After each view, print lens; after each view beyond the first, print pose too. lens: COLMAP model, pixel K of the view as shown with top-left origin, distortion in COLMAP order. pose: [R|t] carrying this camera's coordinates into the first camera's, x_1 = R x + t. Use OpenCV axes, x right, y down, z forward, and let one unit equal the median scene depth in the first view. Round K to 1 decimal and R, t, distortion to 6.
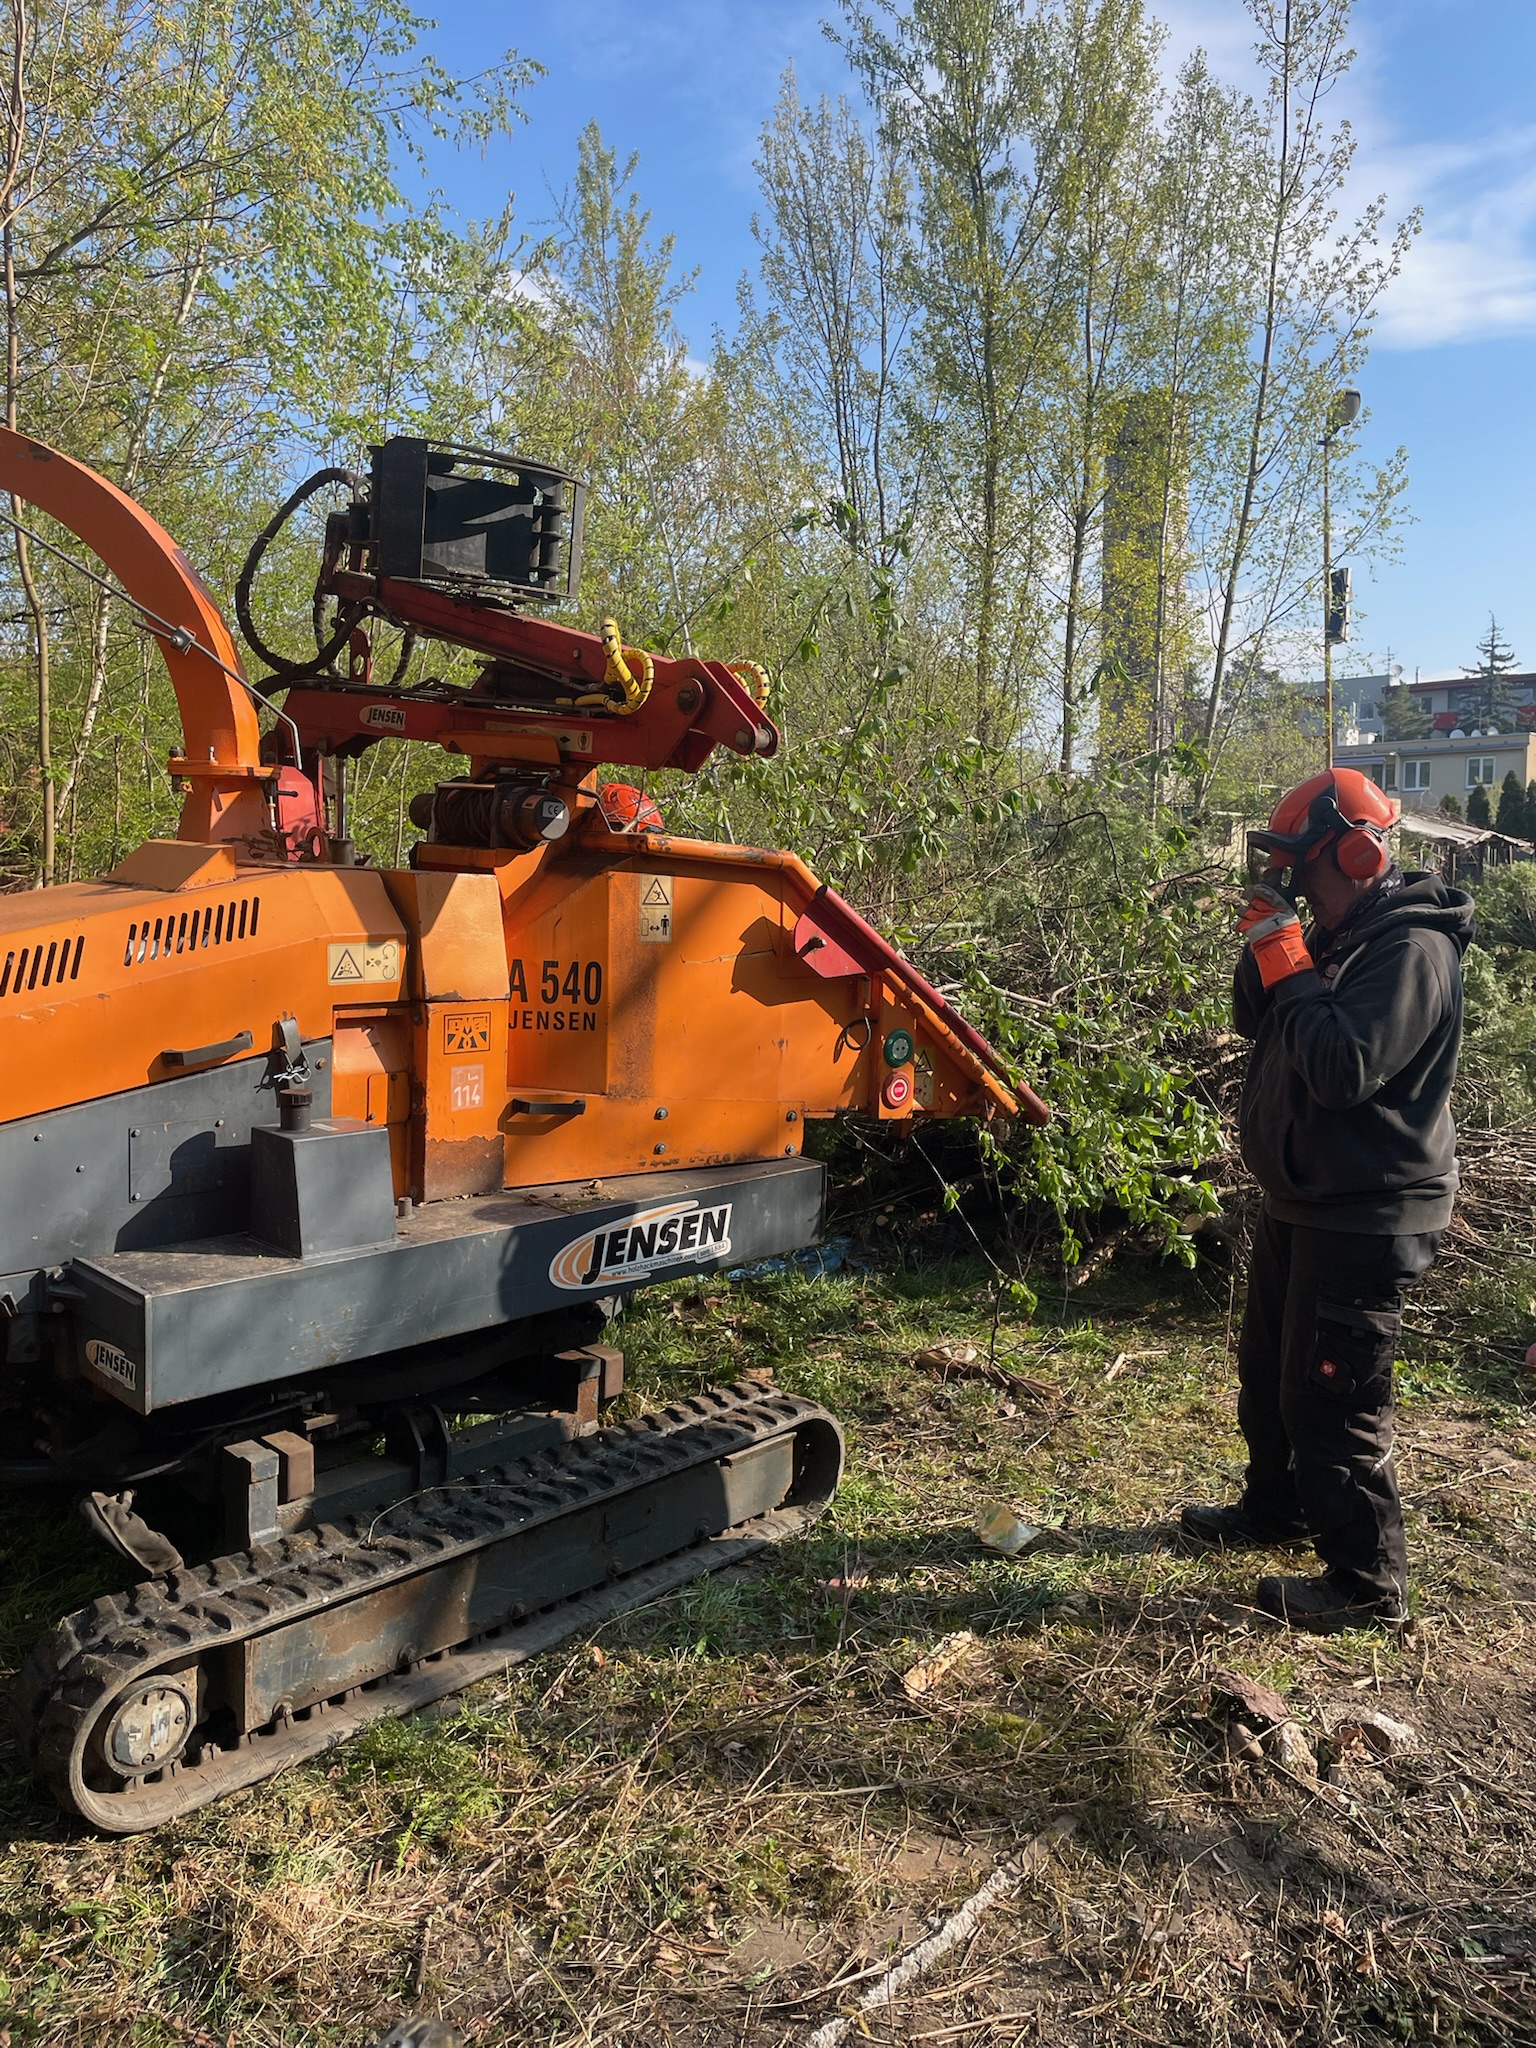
lens RADIAL K [[1541.4, 0, 768.0], [0, 1541.4, 1024.0], [0, 0, 1]] dist [0.029844, -0.087691]
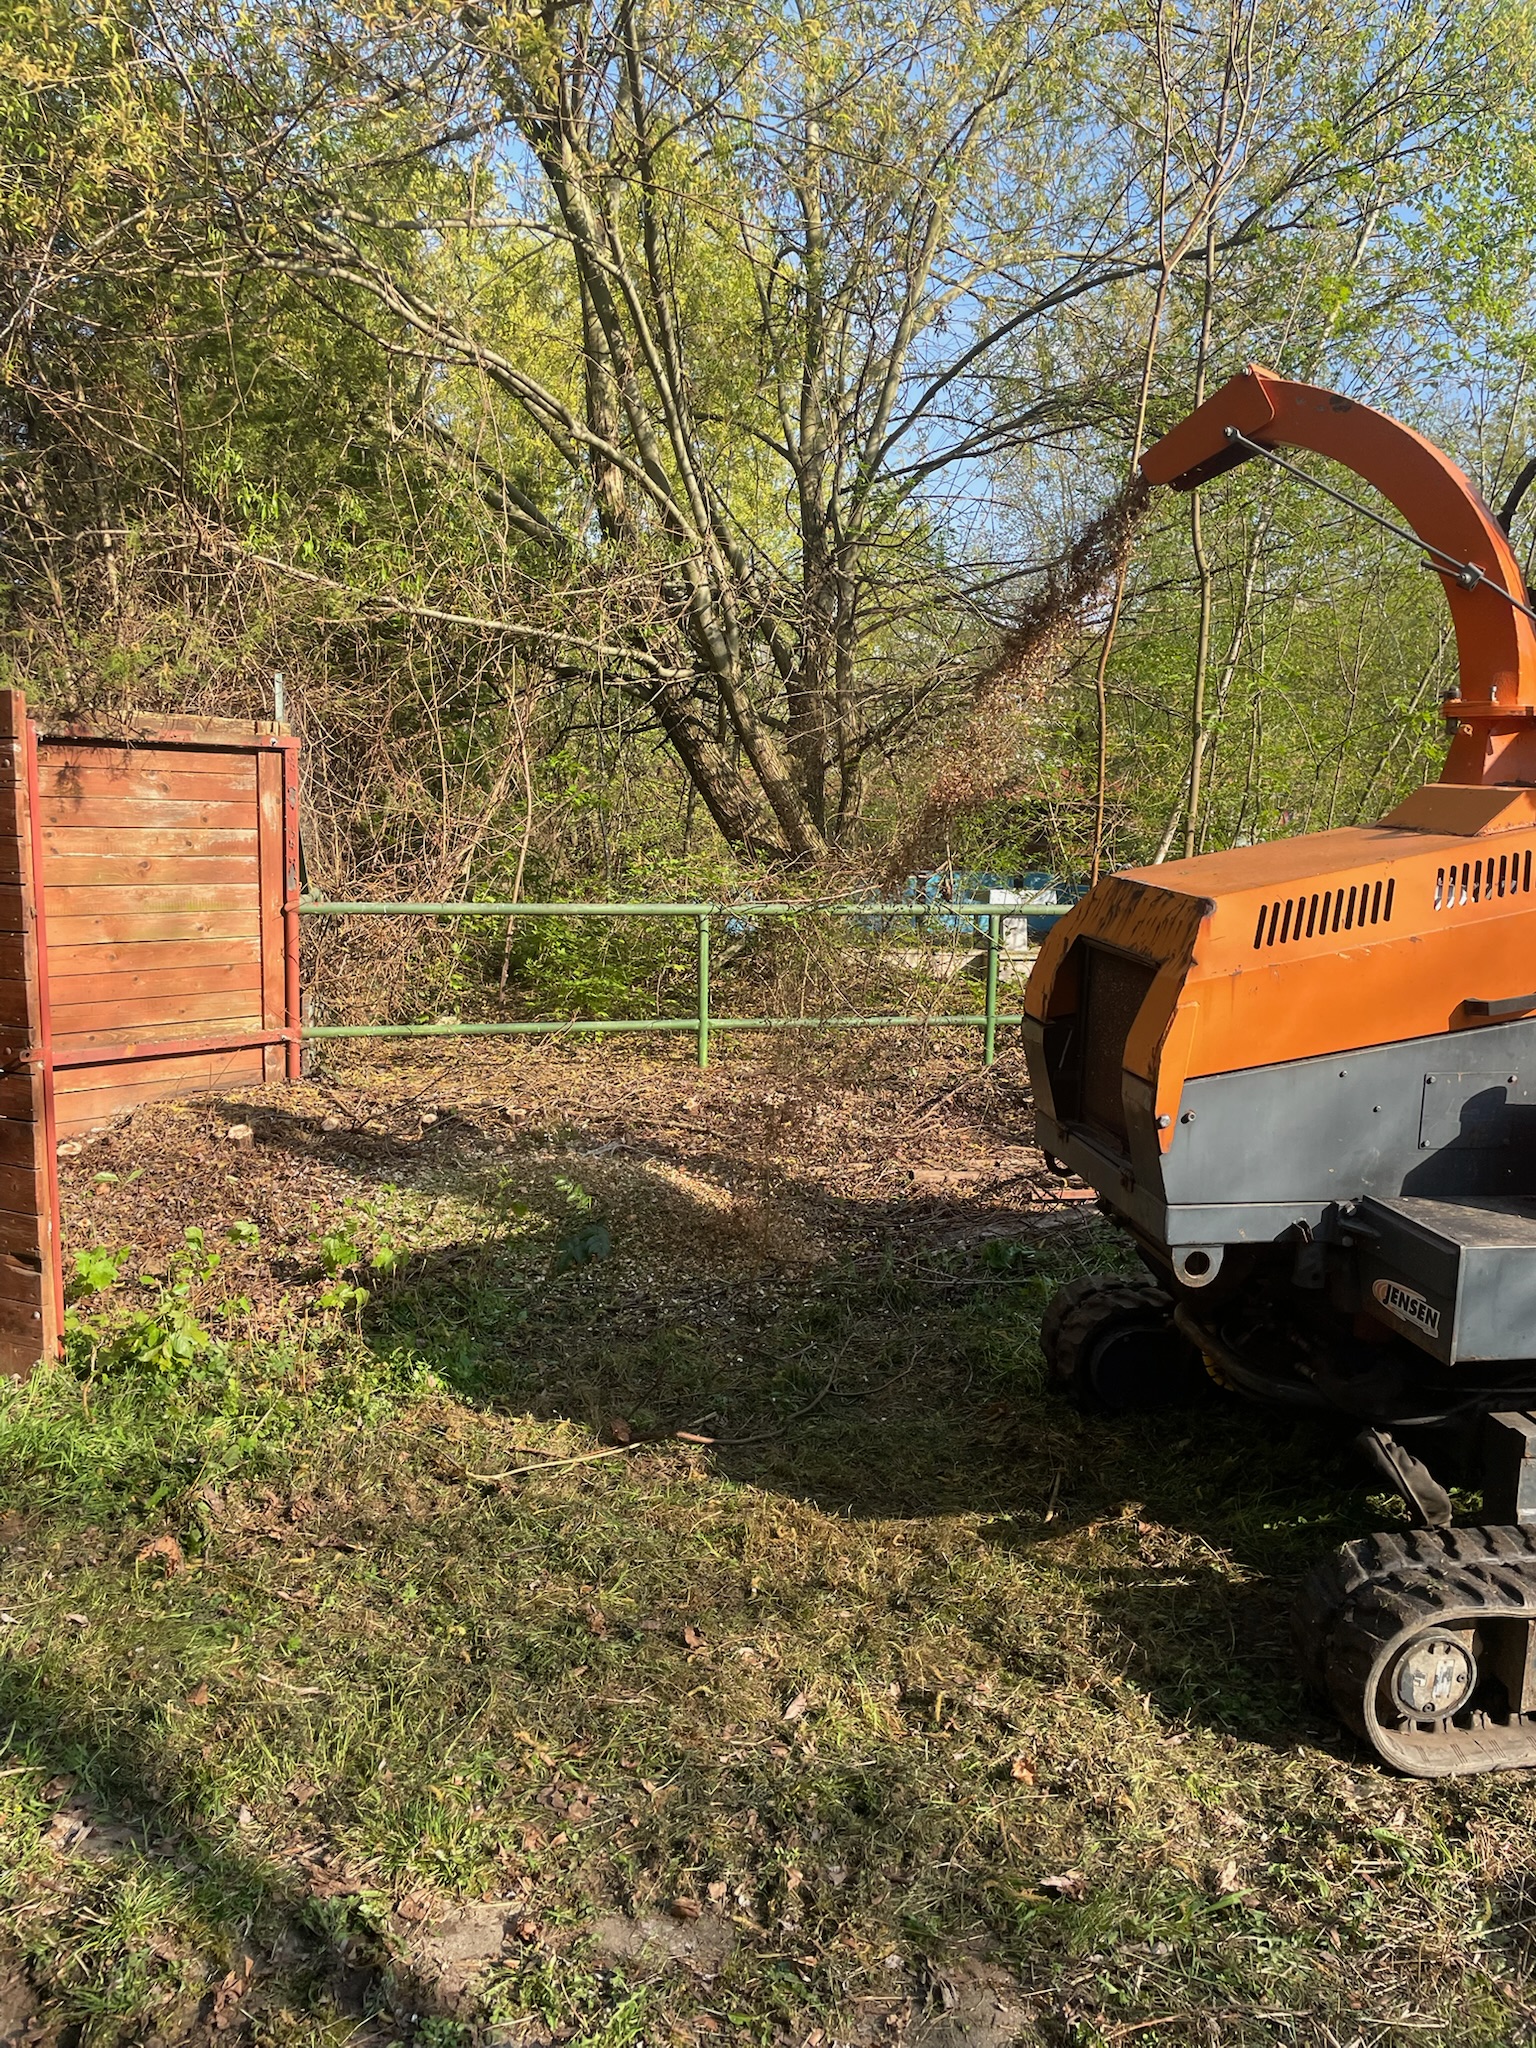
lens RADIAL K [[1541.4, 0, 768.0], [0, 1541.4, 1024.0], [0, 0, 1]] dist [0.029844, -0.087691]
pose [[0.777198, 0.088983, -0.622933, -0.143617], [-0.070956, 0.996030, 0.053750, 0.013618], [0.625243, 0.002427, 0.780426, -0.040875]]
